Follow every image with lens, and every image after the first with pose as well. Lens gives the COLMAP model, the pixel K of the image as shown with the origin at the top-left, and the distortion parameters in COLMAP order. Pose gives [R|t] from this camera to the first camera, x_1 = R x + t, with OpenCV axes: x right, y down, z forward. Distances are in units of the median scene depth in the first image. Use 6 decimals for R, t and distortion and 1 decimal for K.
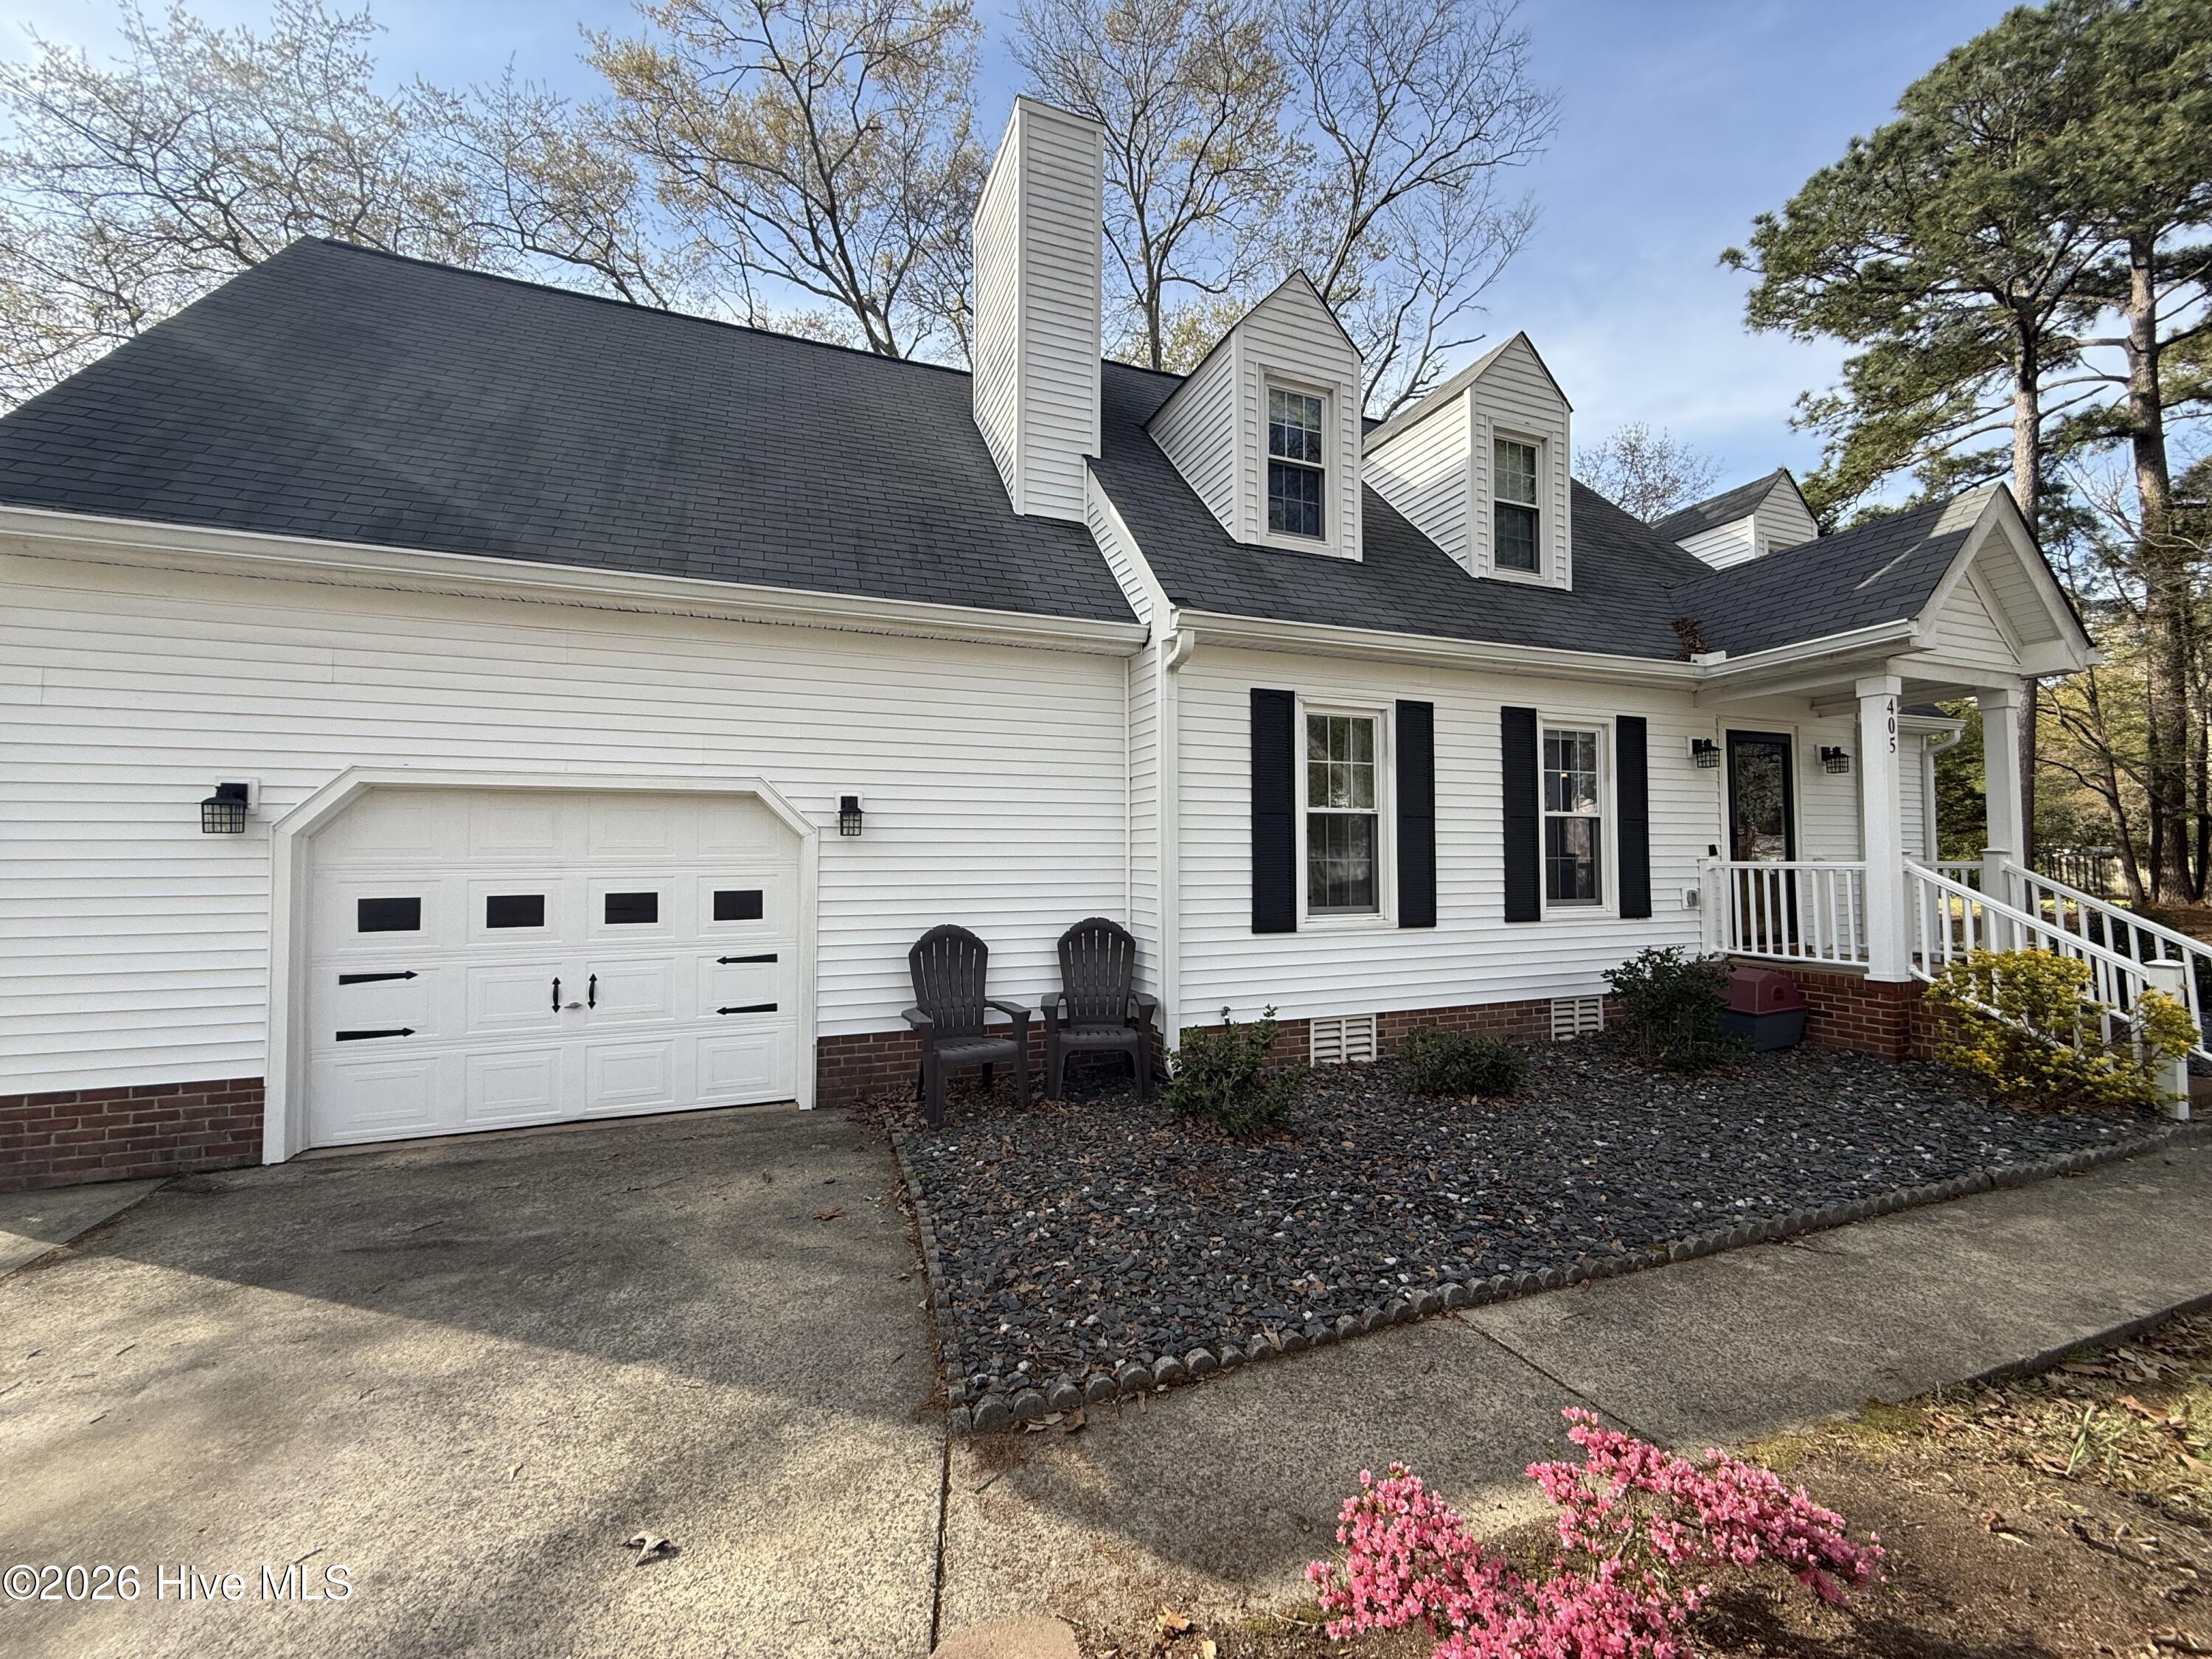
lens RADIAL K [[890.5, 0, 1111.2], [0, 890.5, 832.7], [0, 0, 1]] dist [-0.001308, -0.000001]
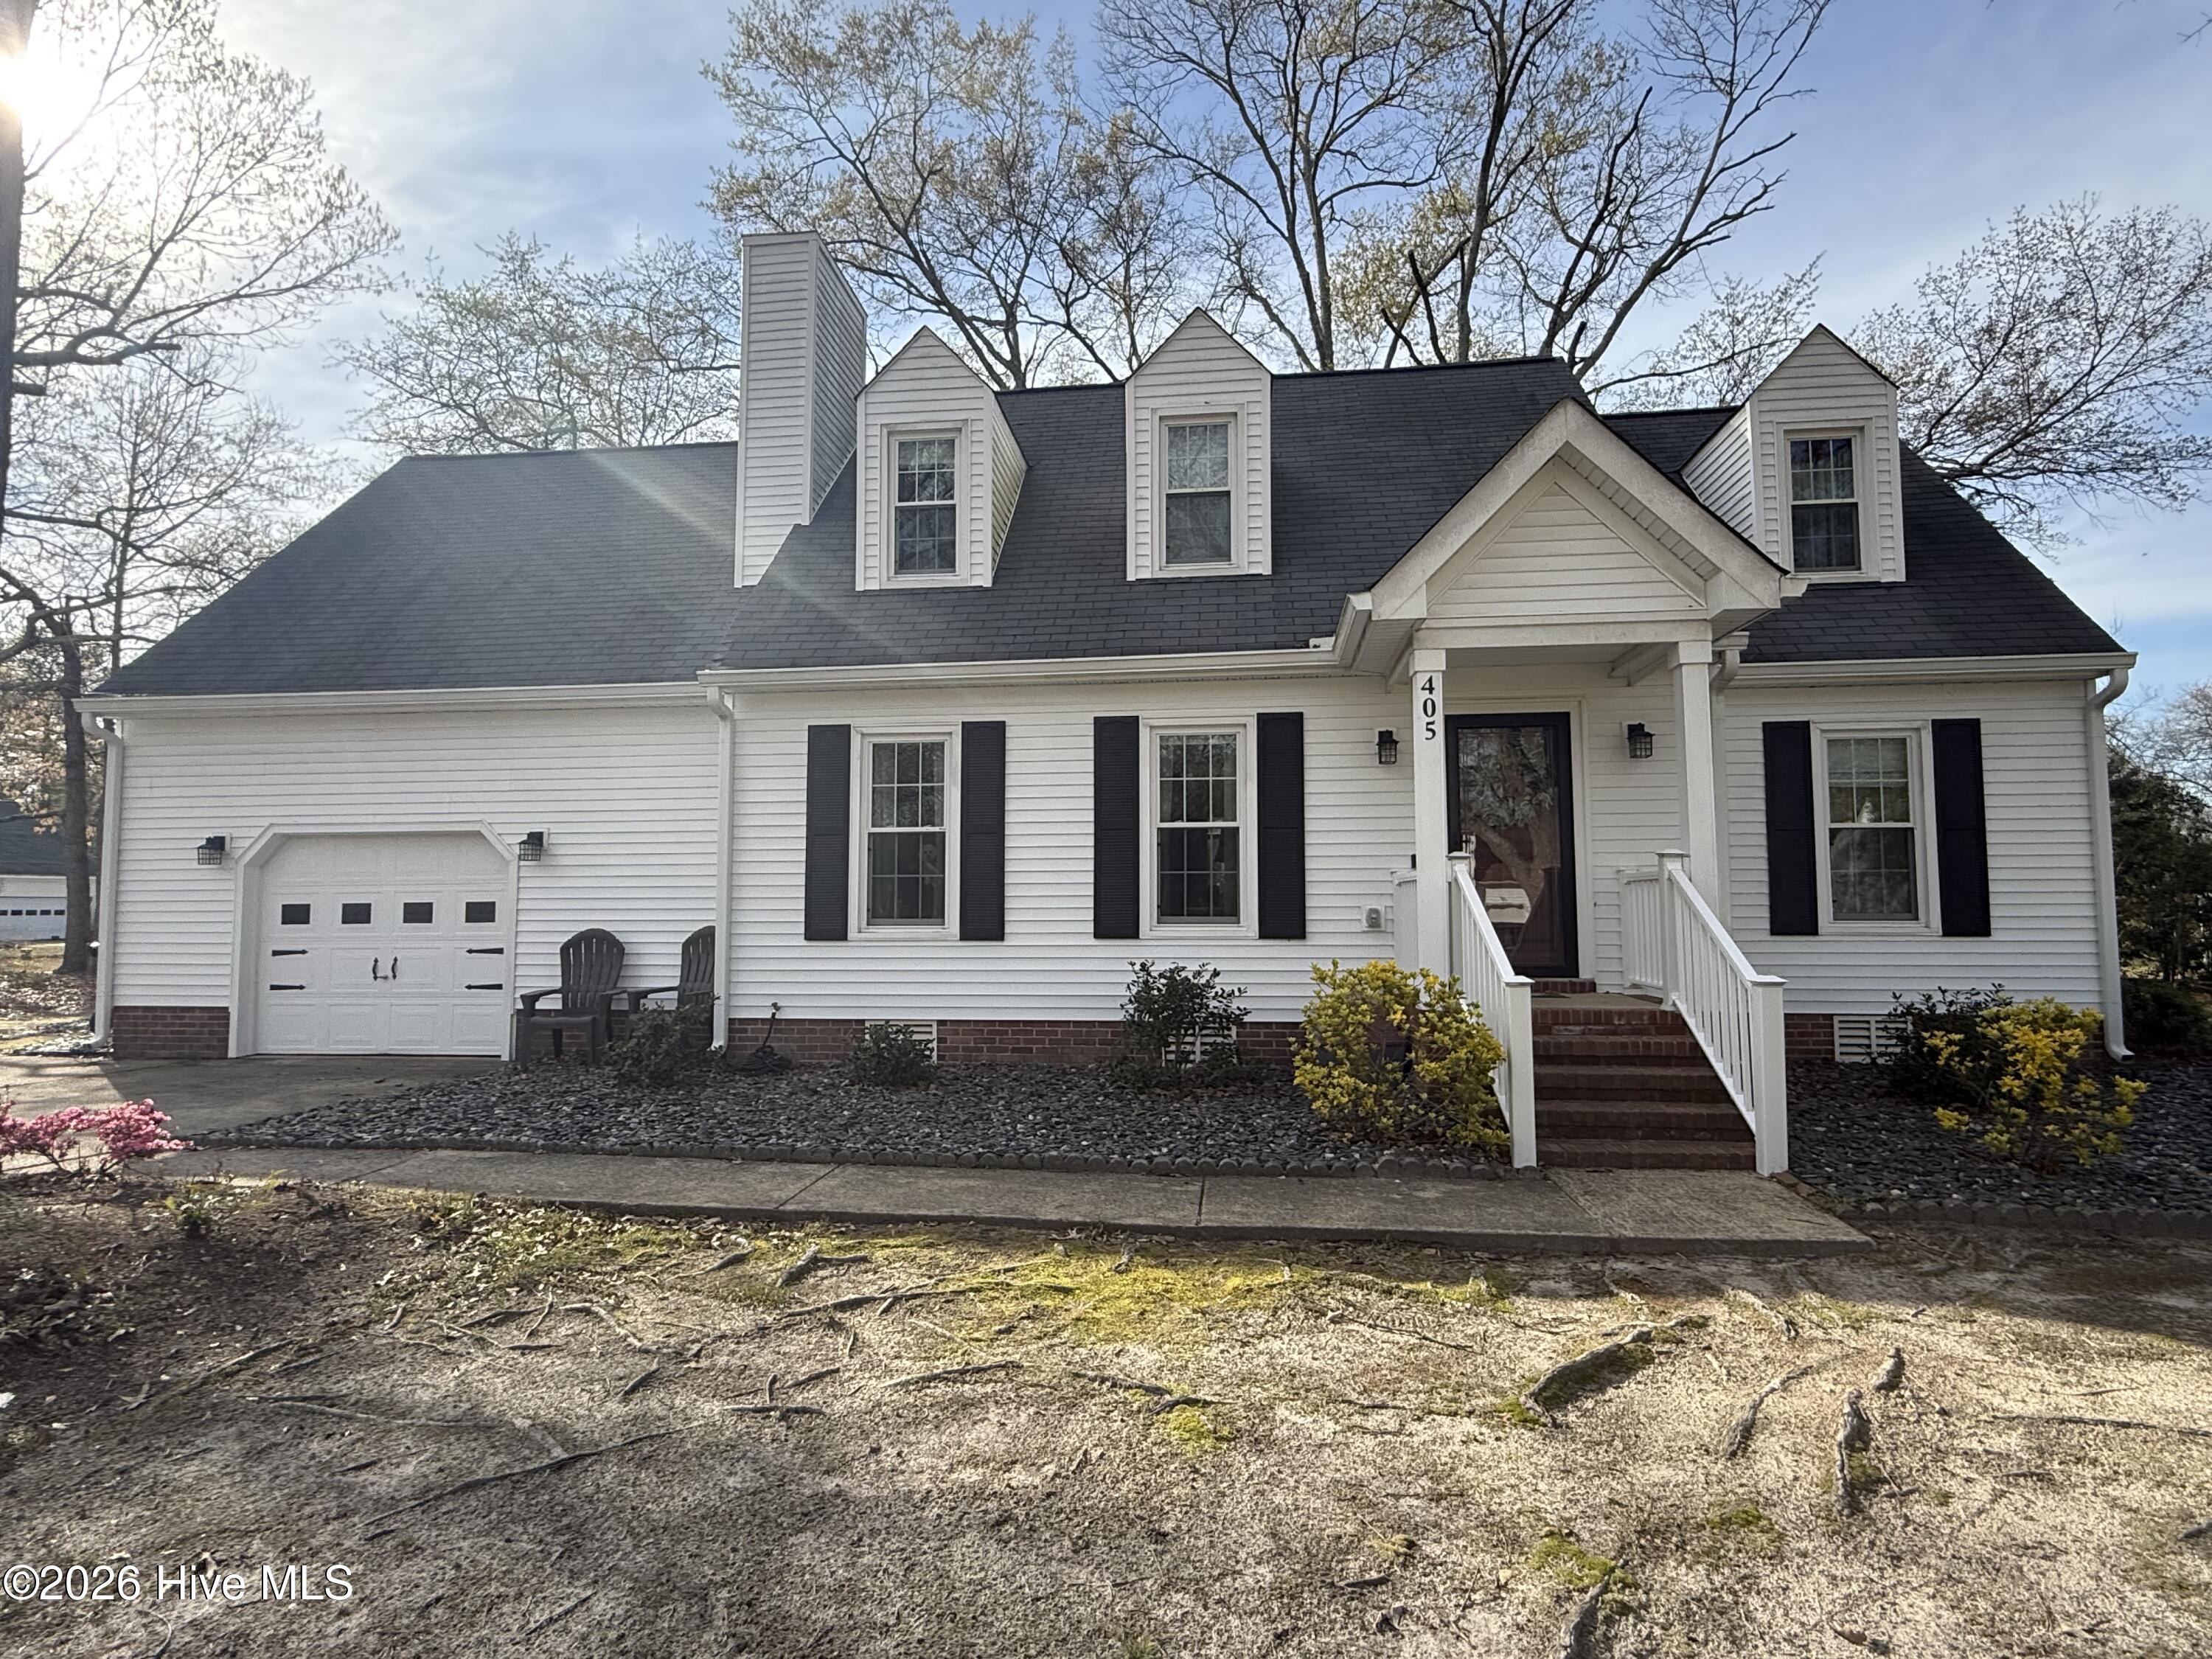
lens RADIAL K [[1148.0, 0, 1102.0], [0, 1148.0, 836.9], [0, 0, 1]] dist [-0.000082, -0.000835]
pose [[0.880157, -0.029227, -0.473782, 1.107092], [0.015534, 0.999342, -0.032790, 0.032177], [0.474428, 0.021501, 0.880032, -0.107927]]
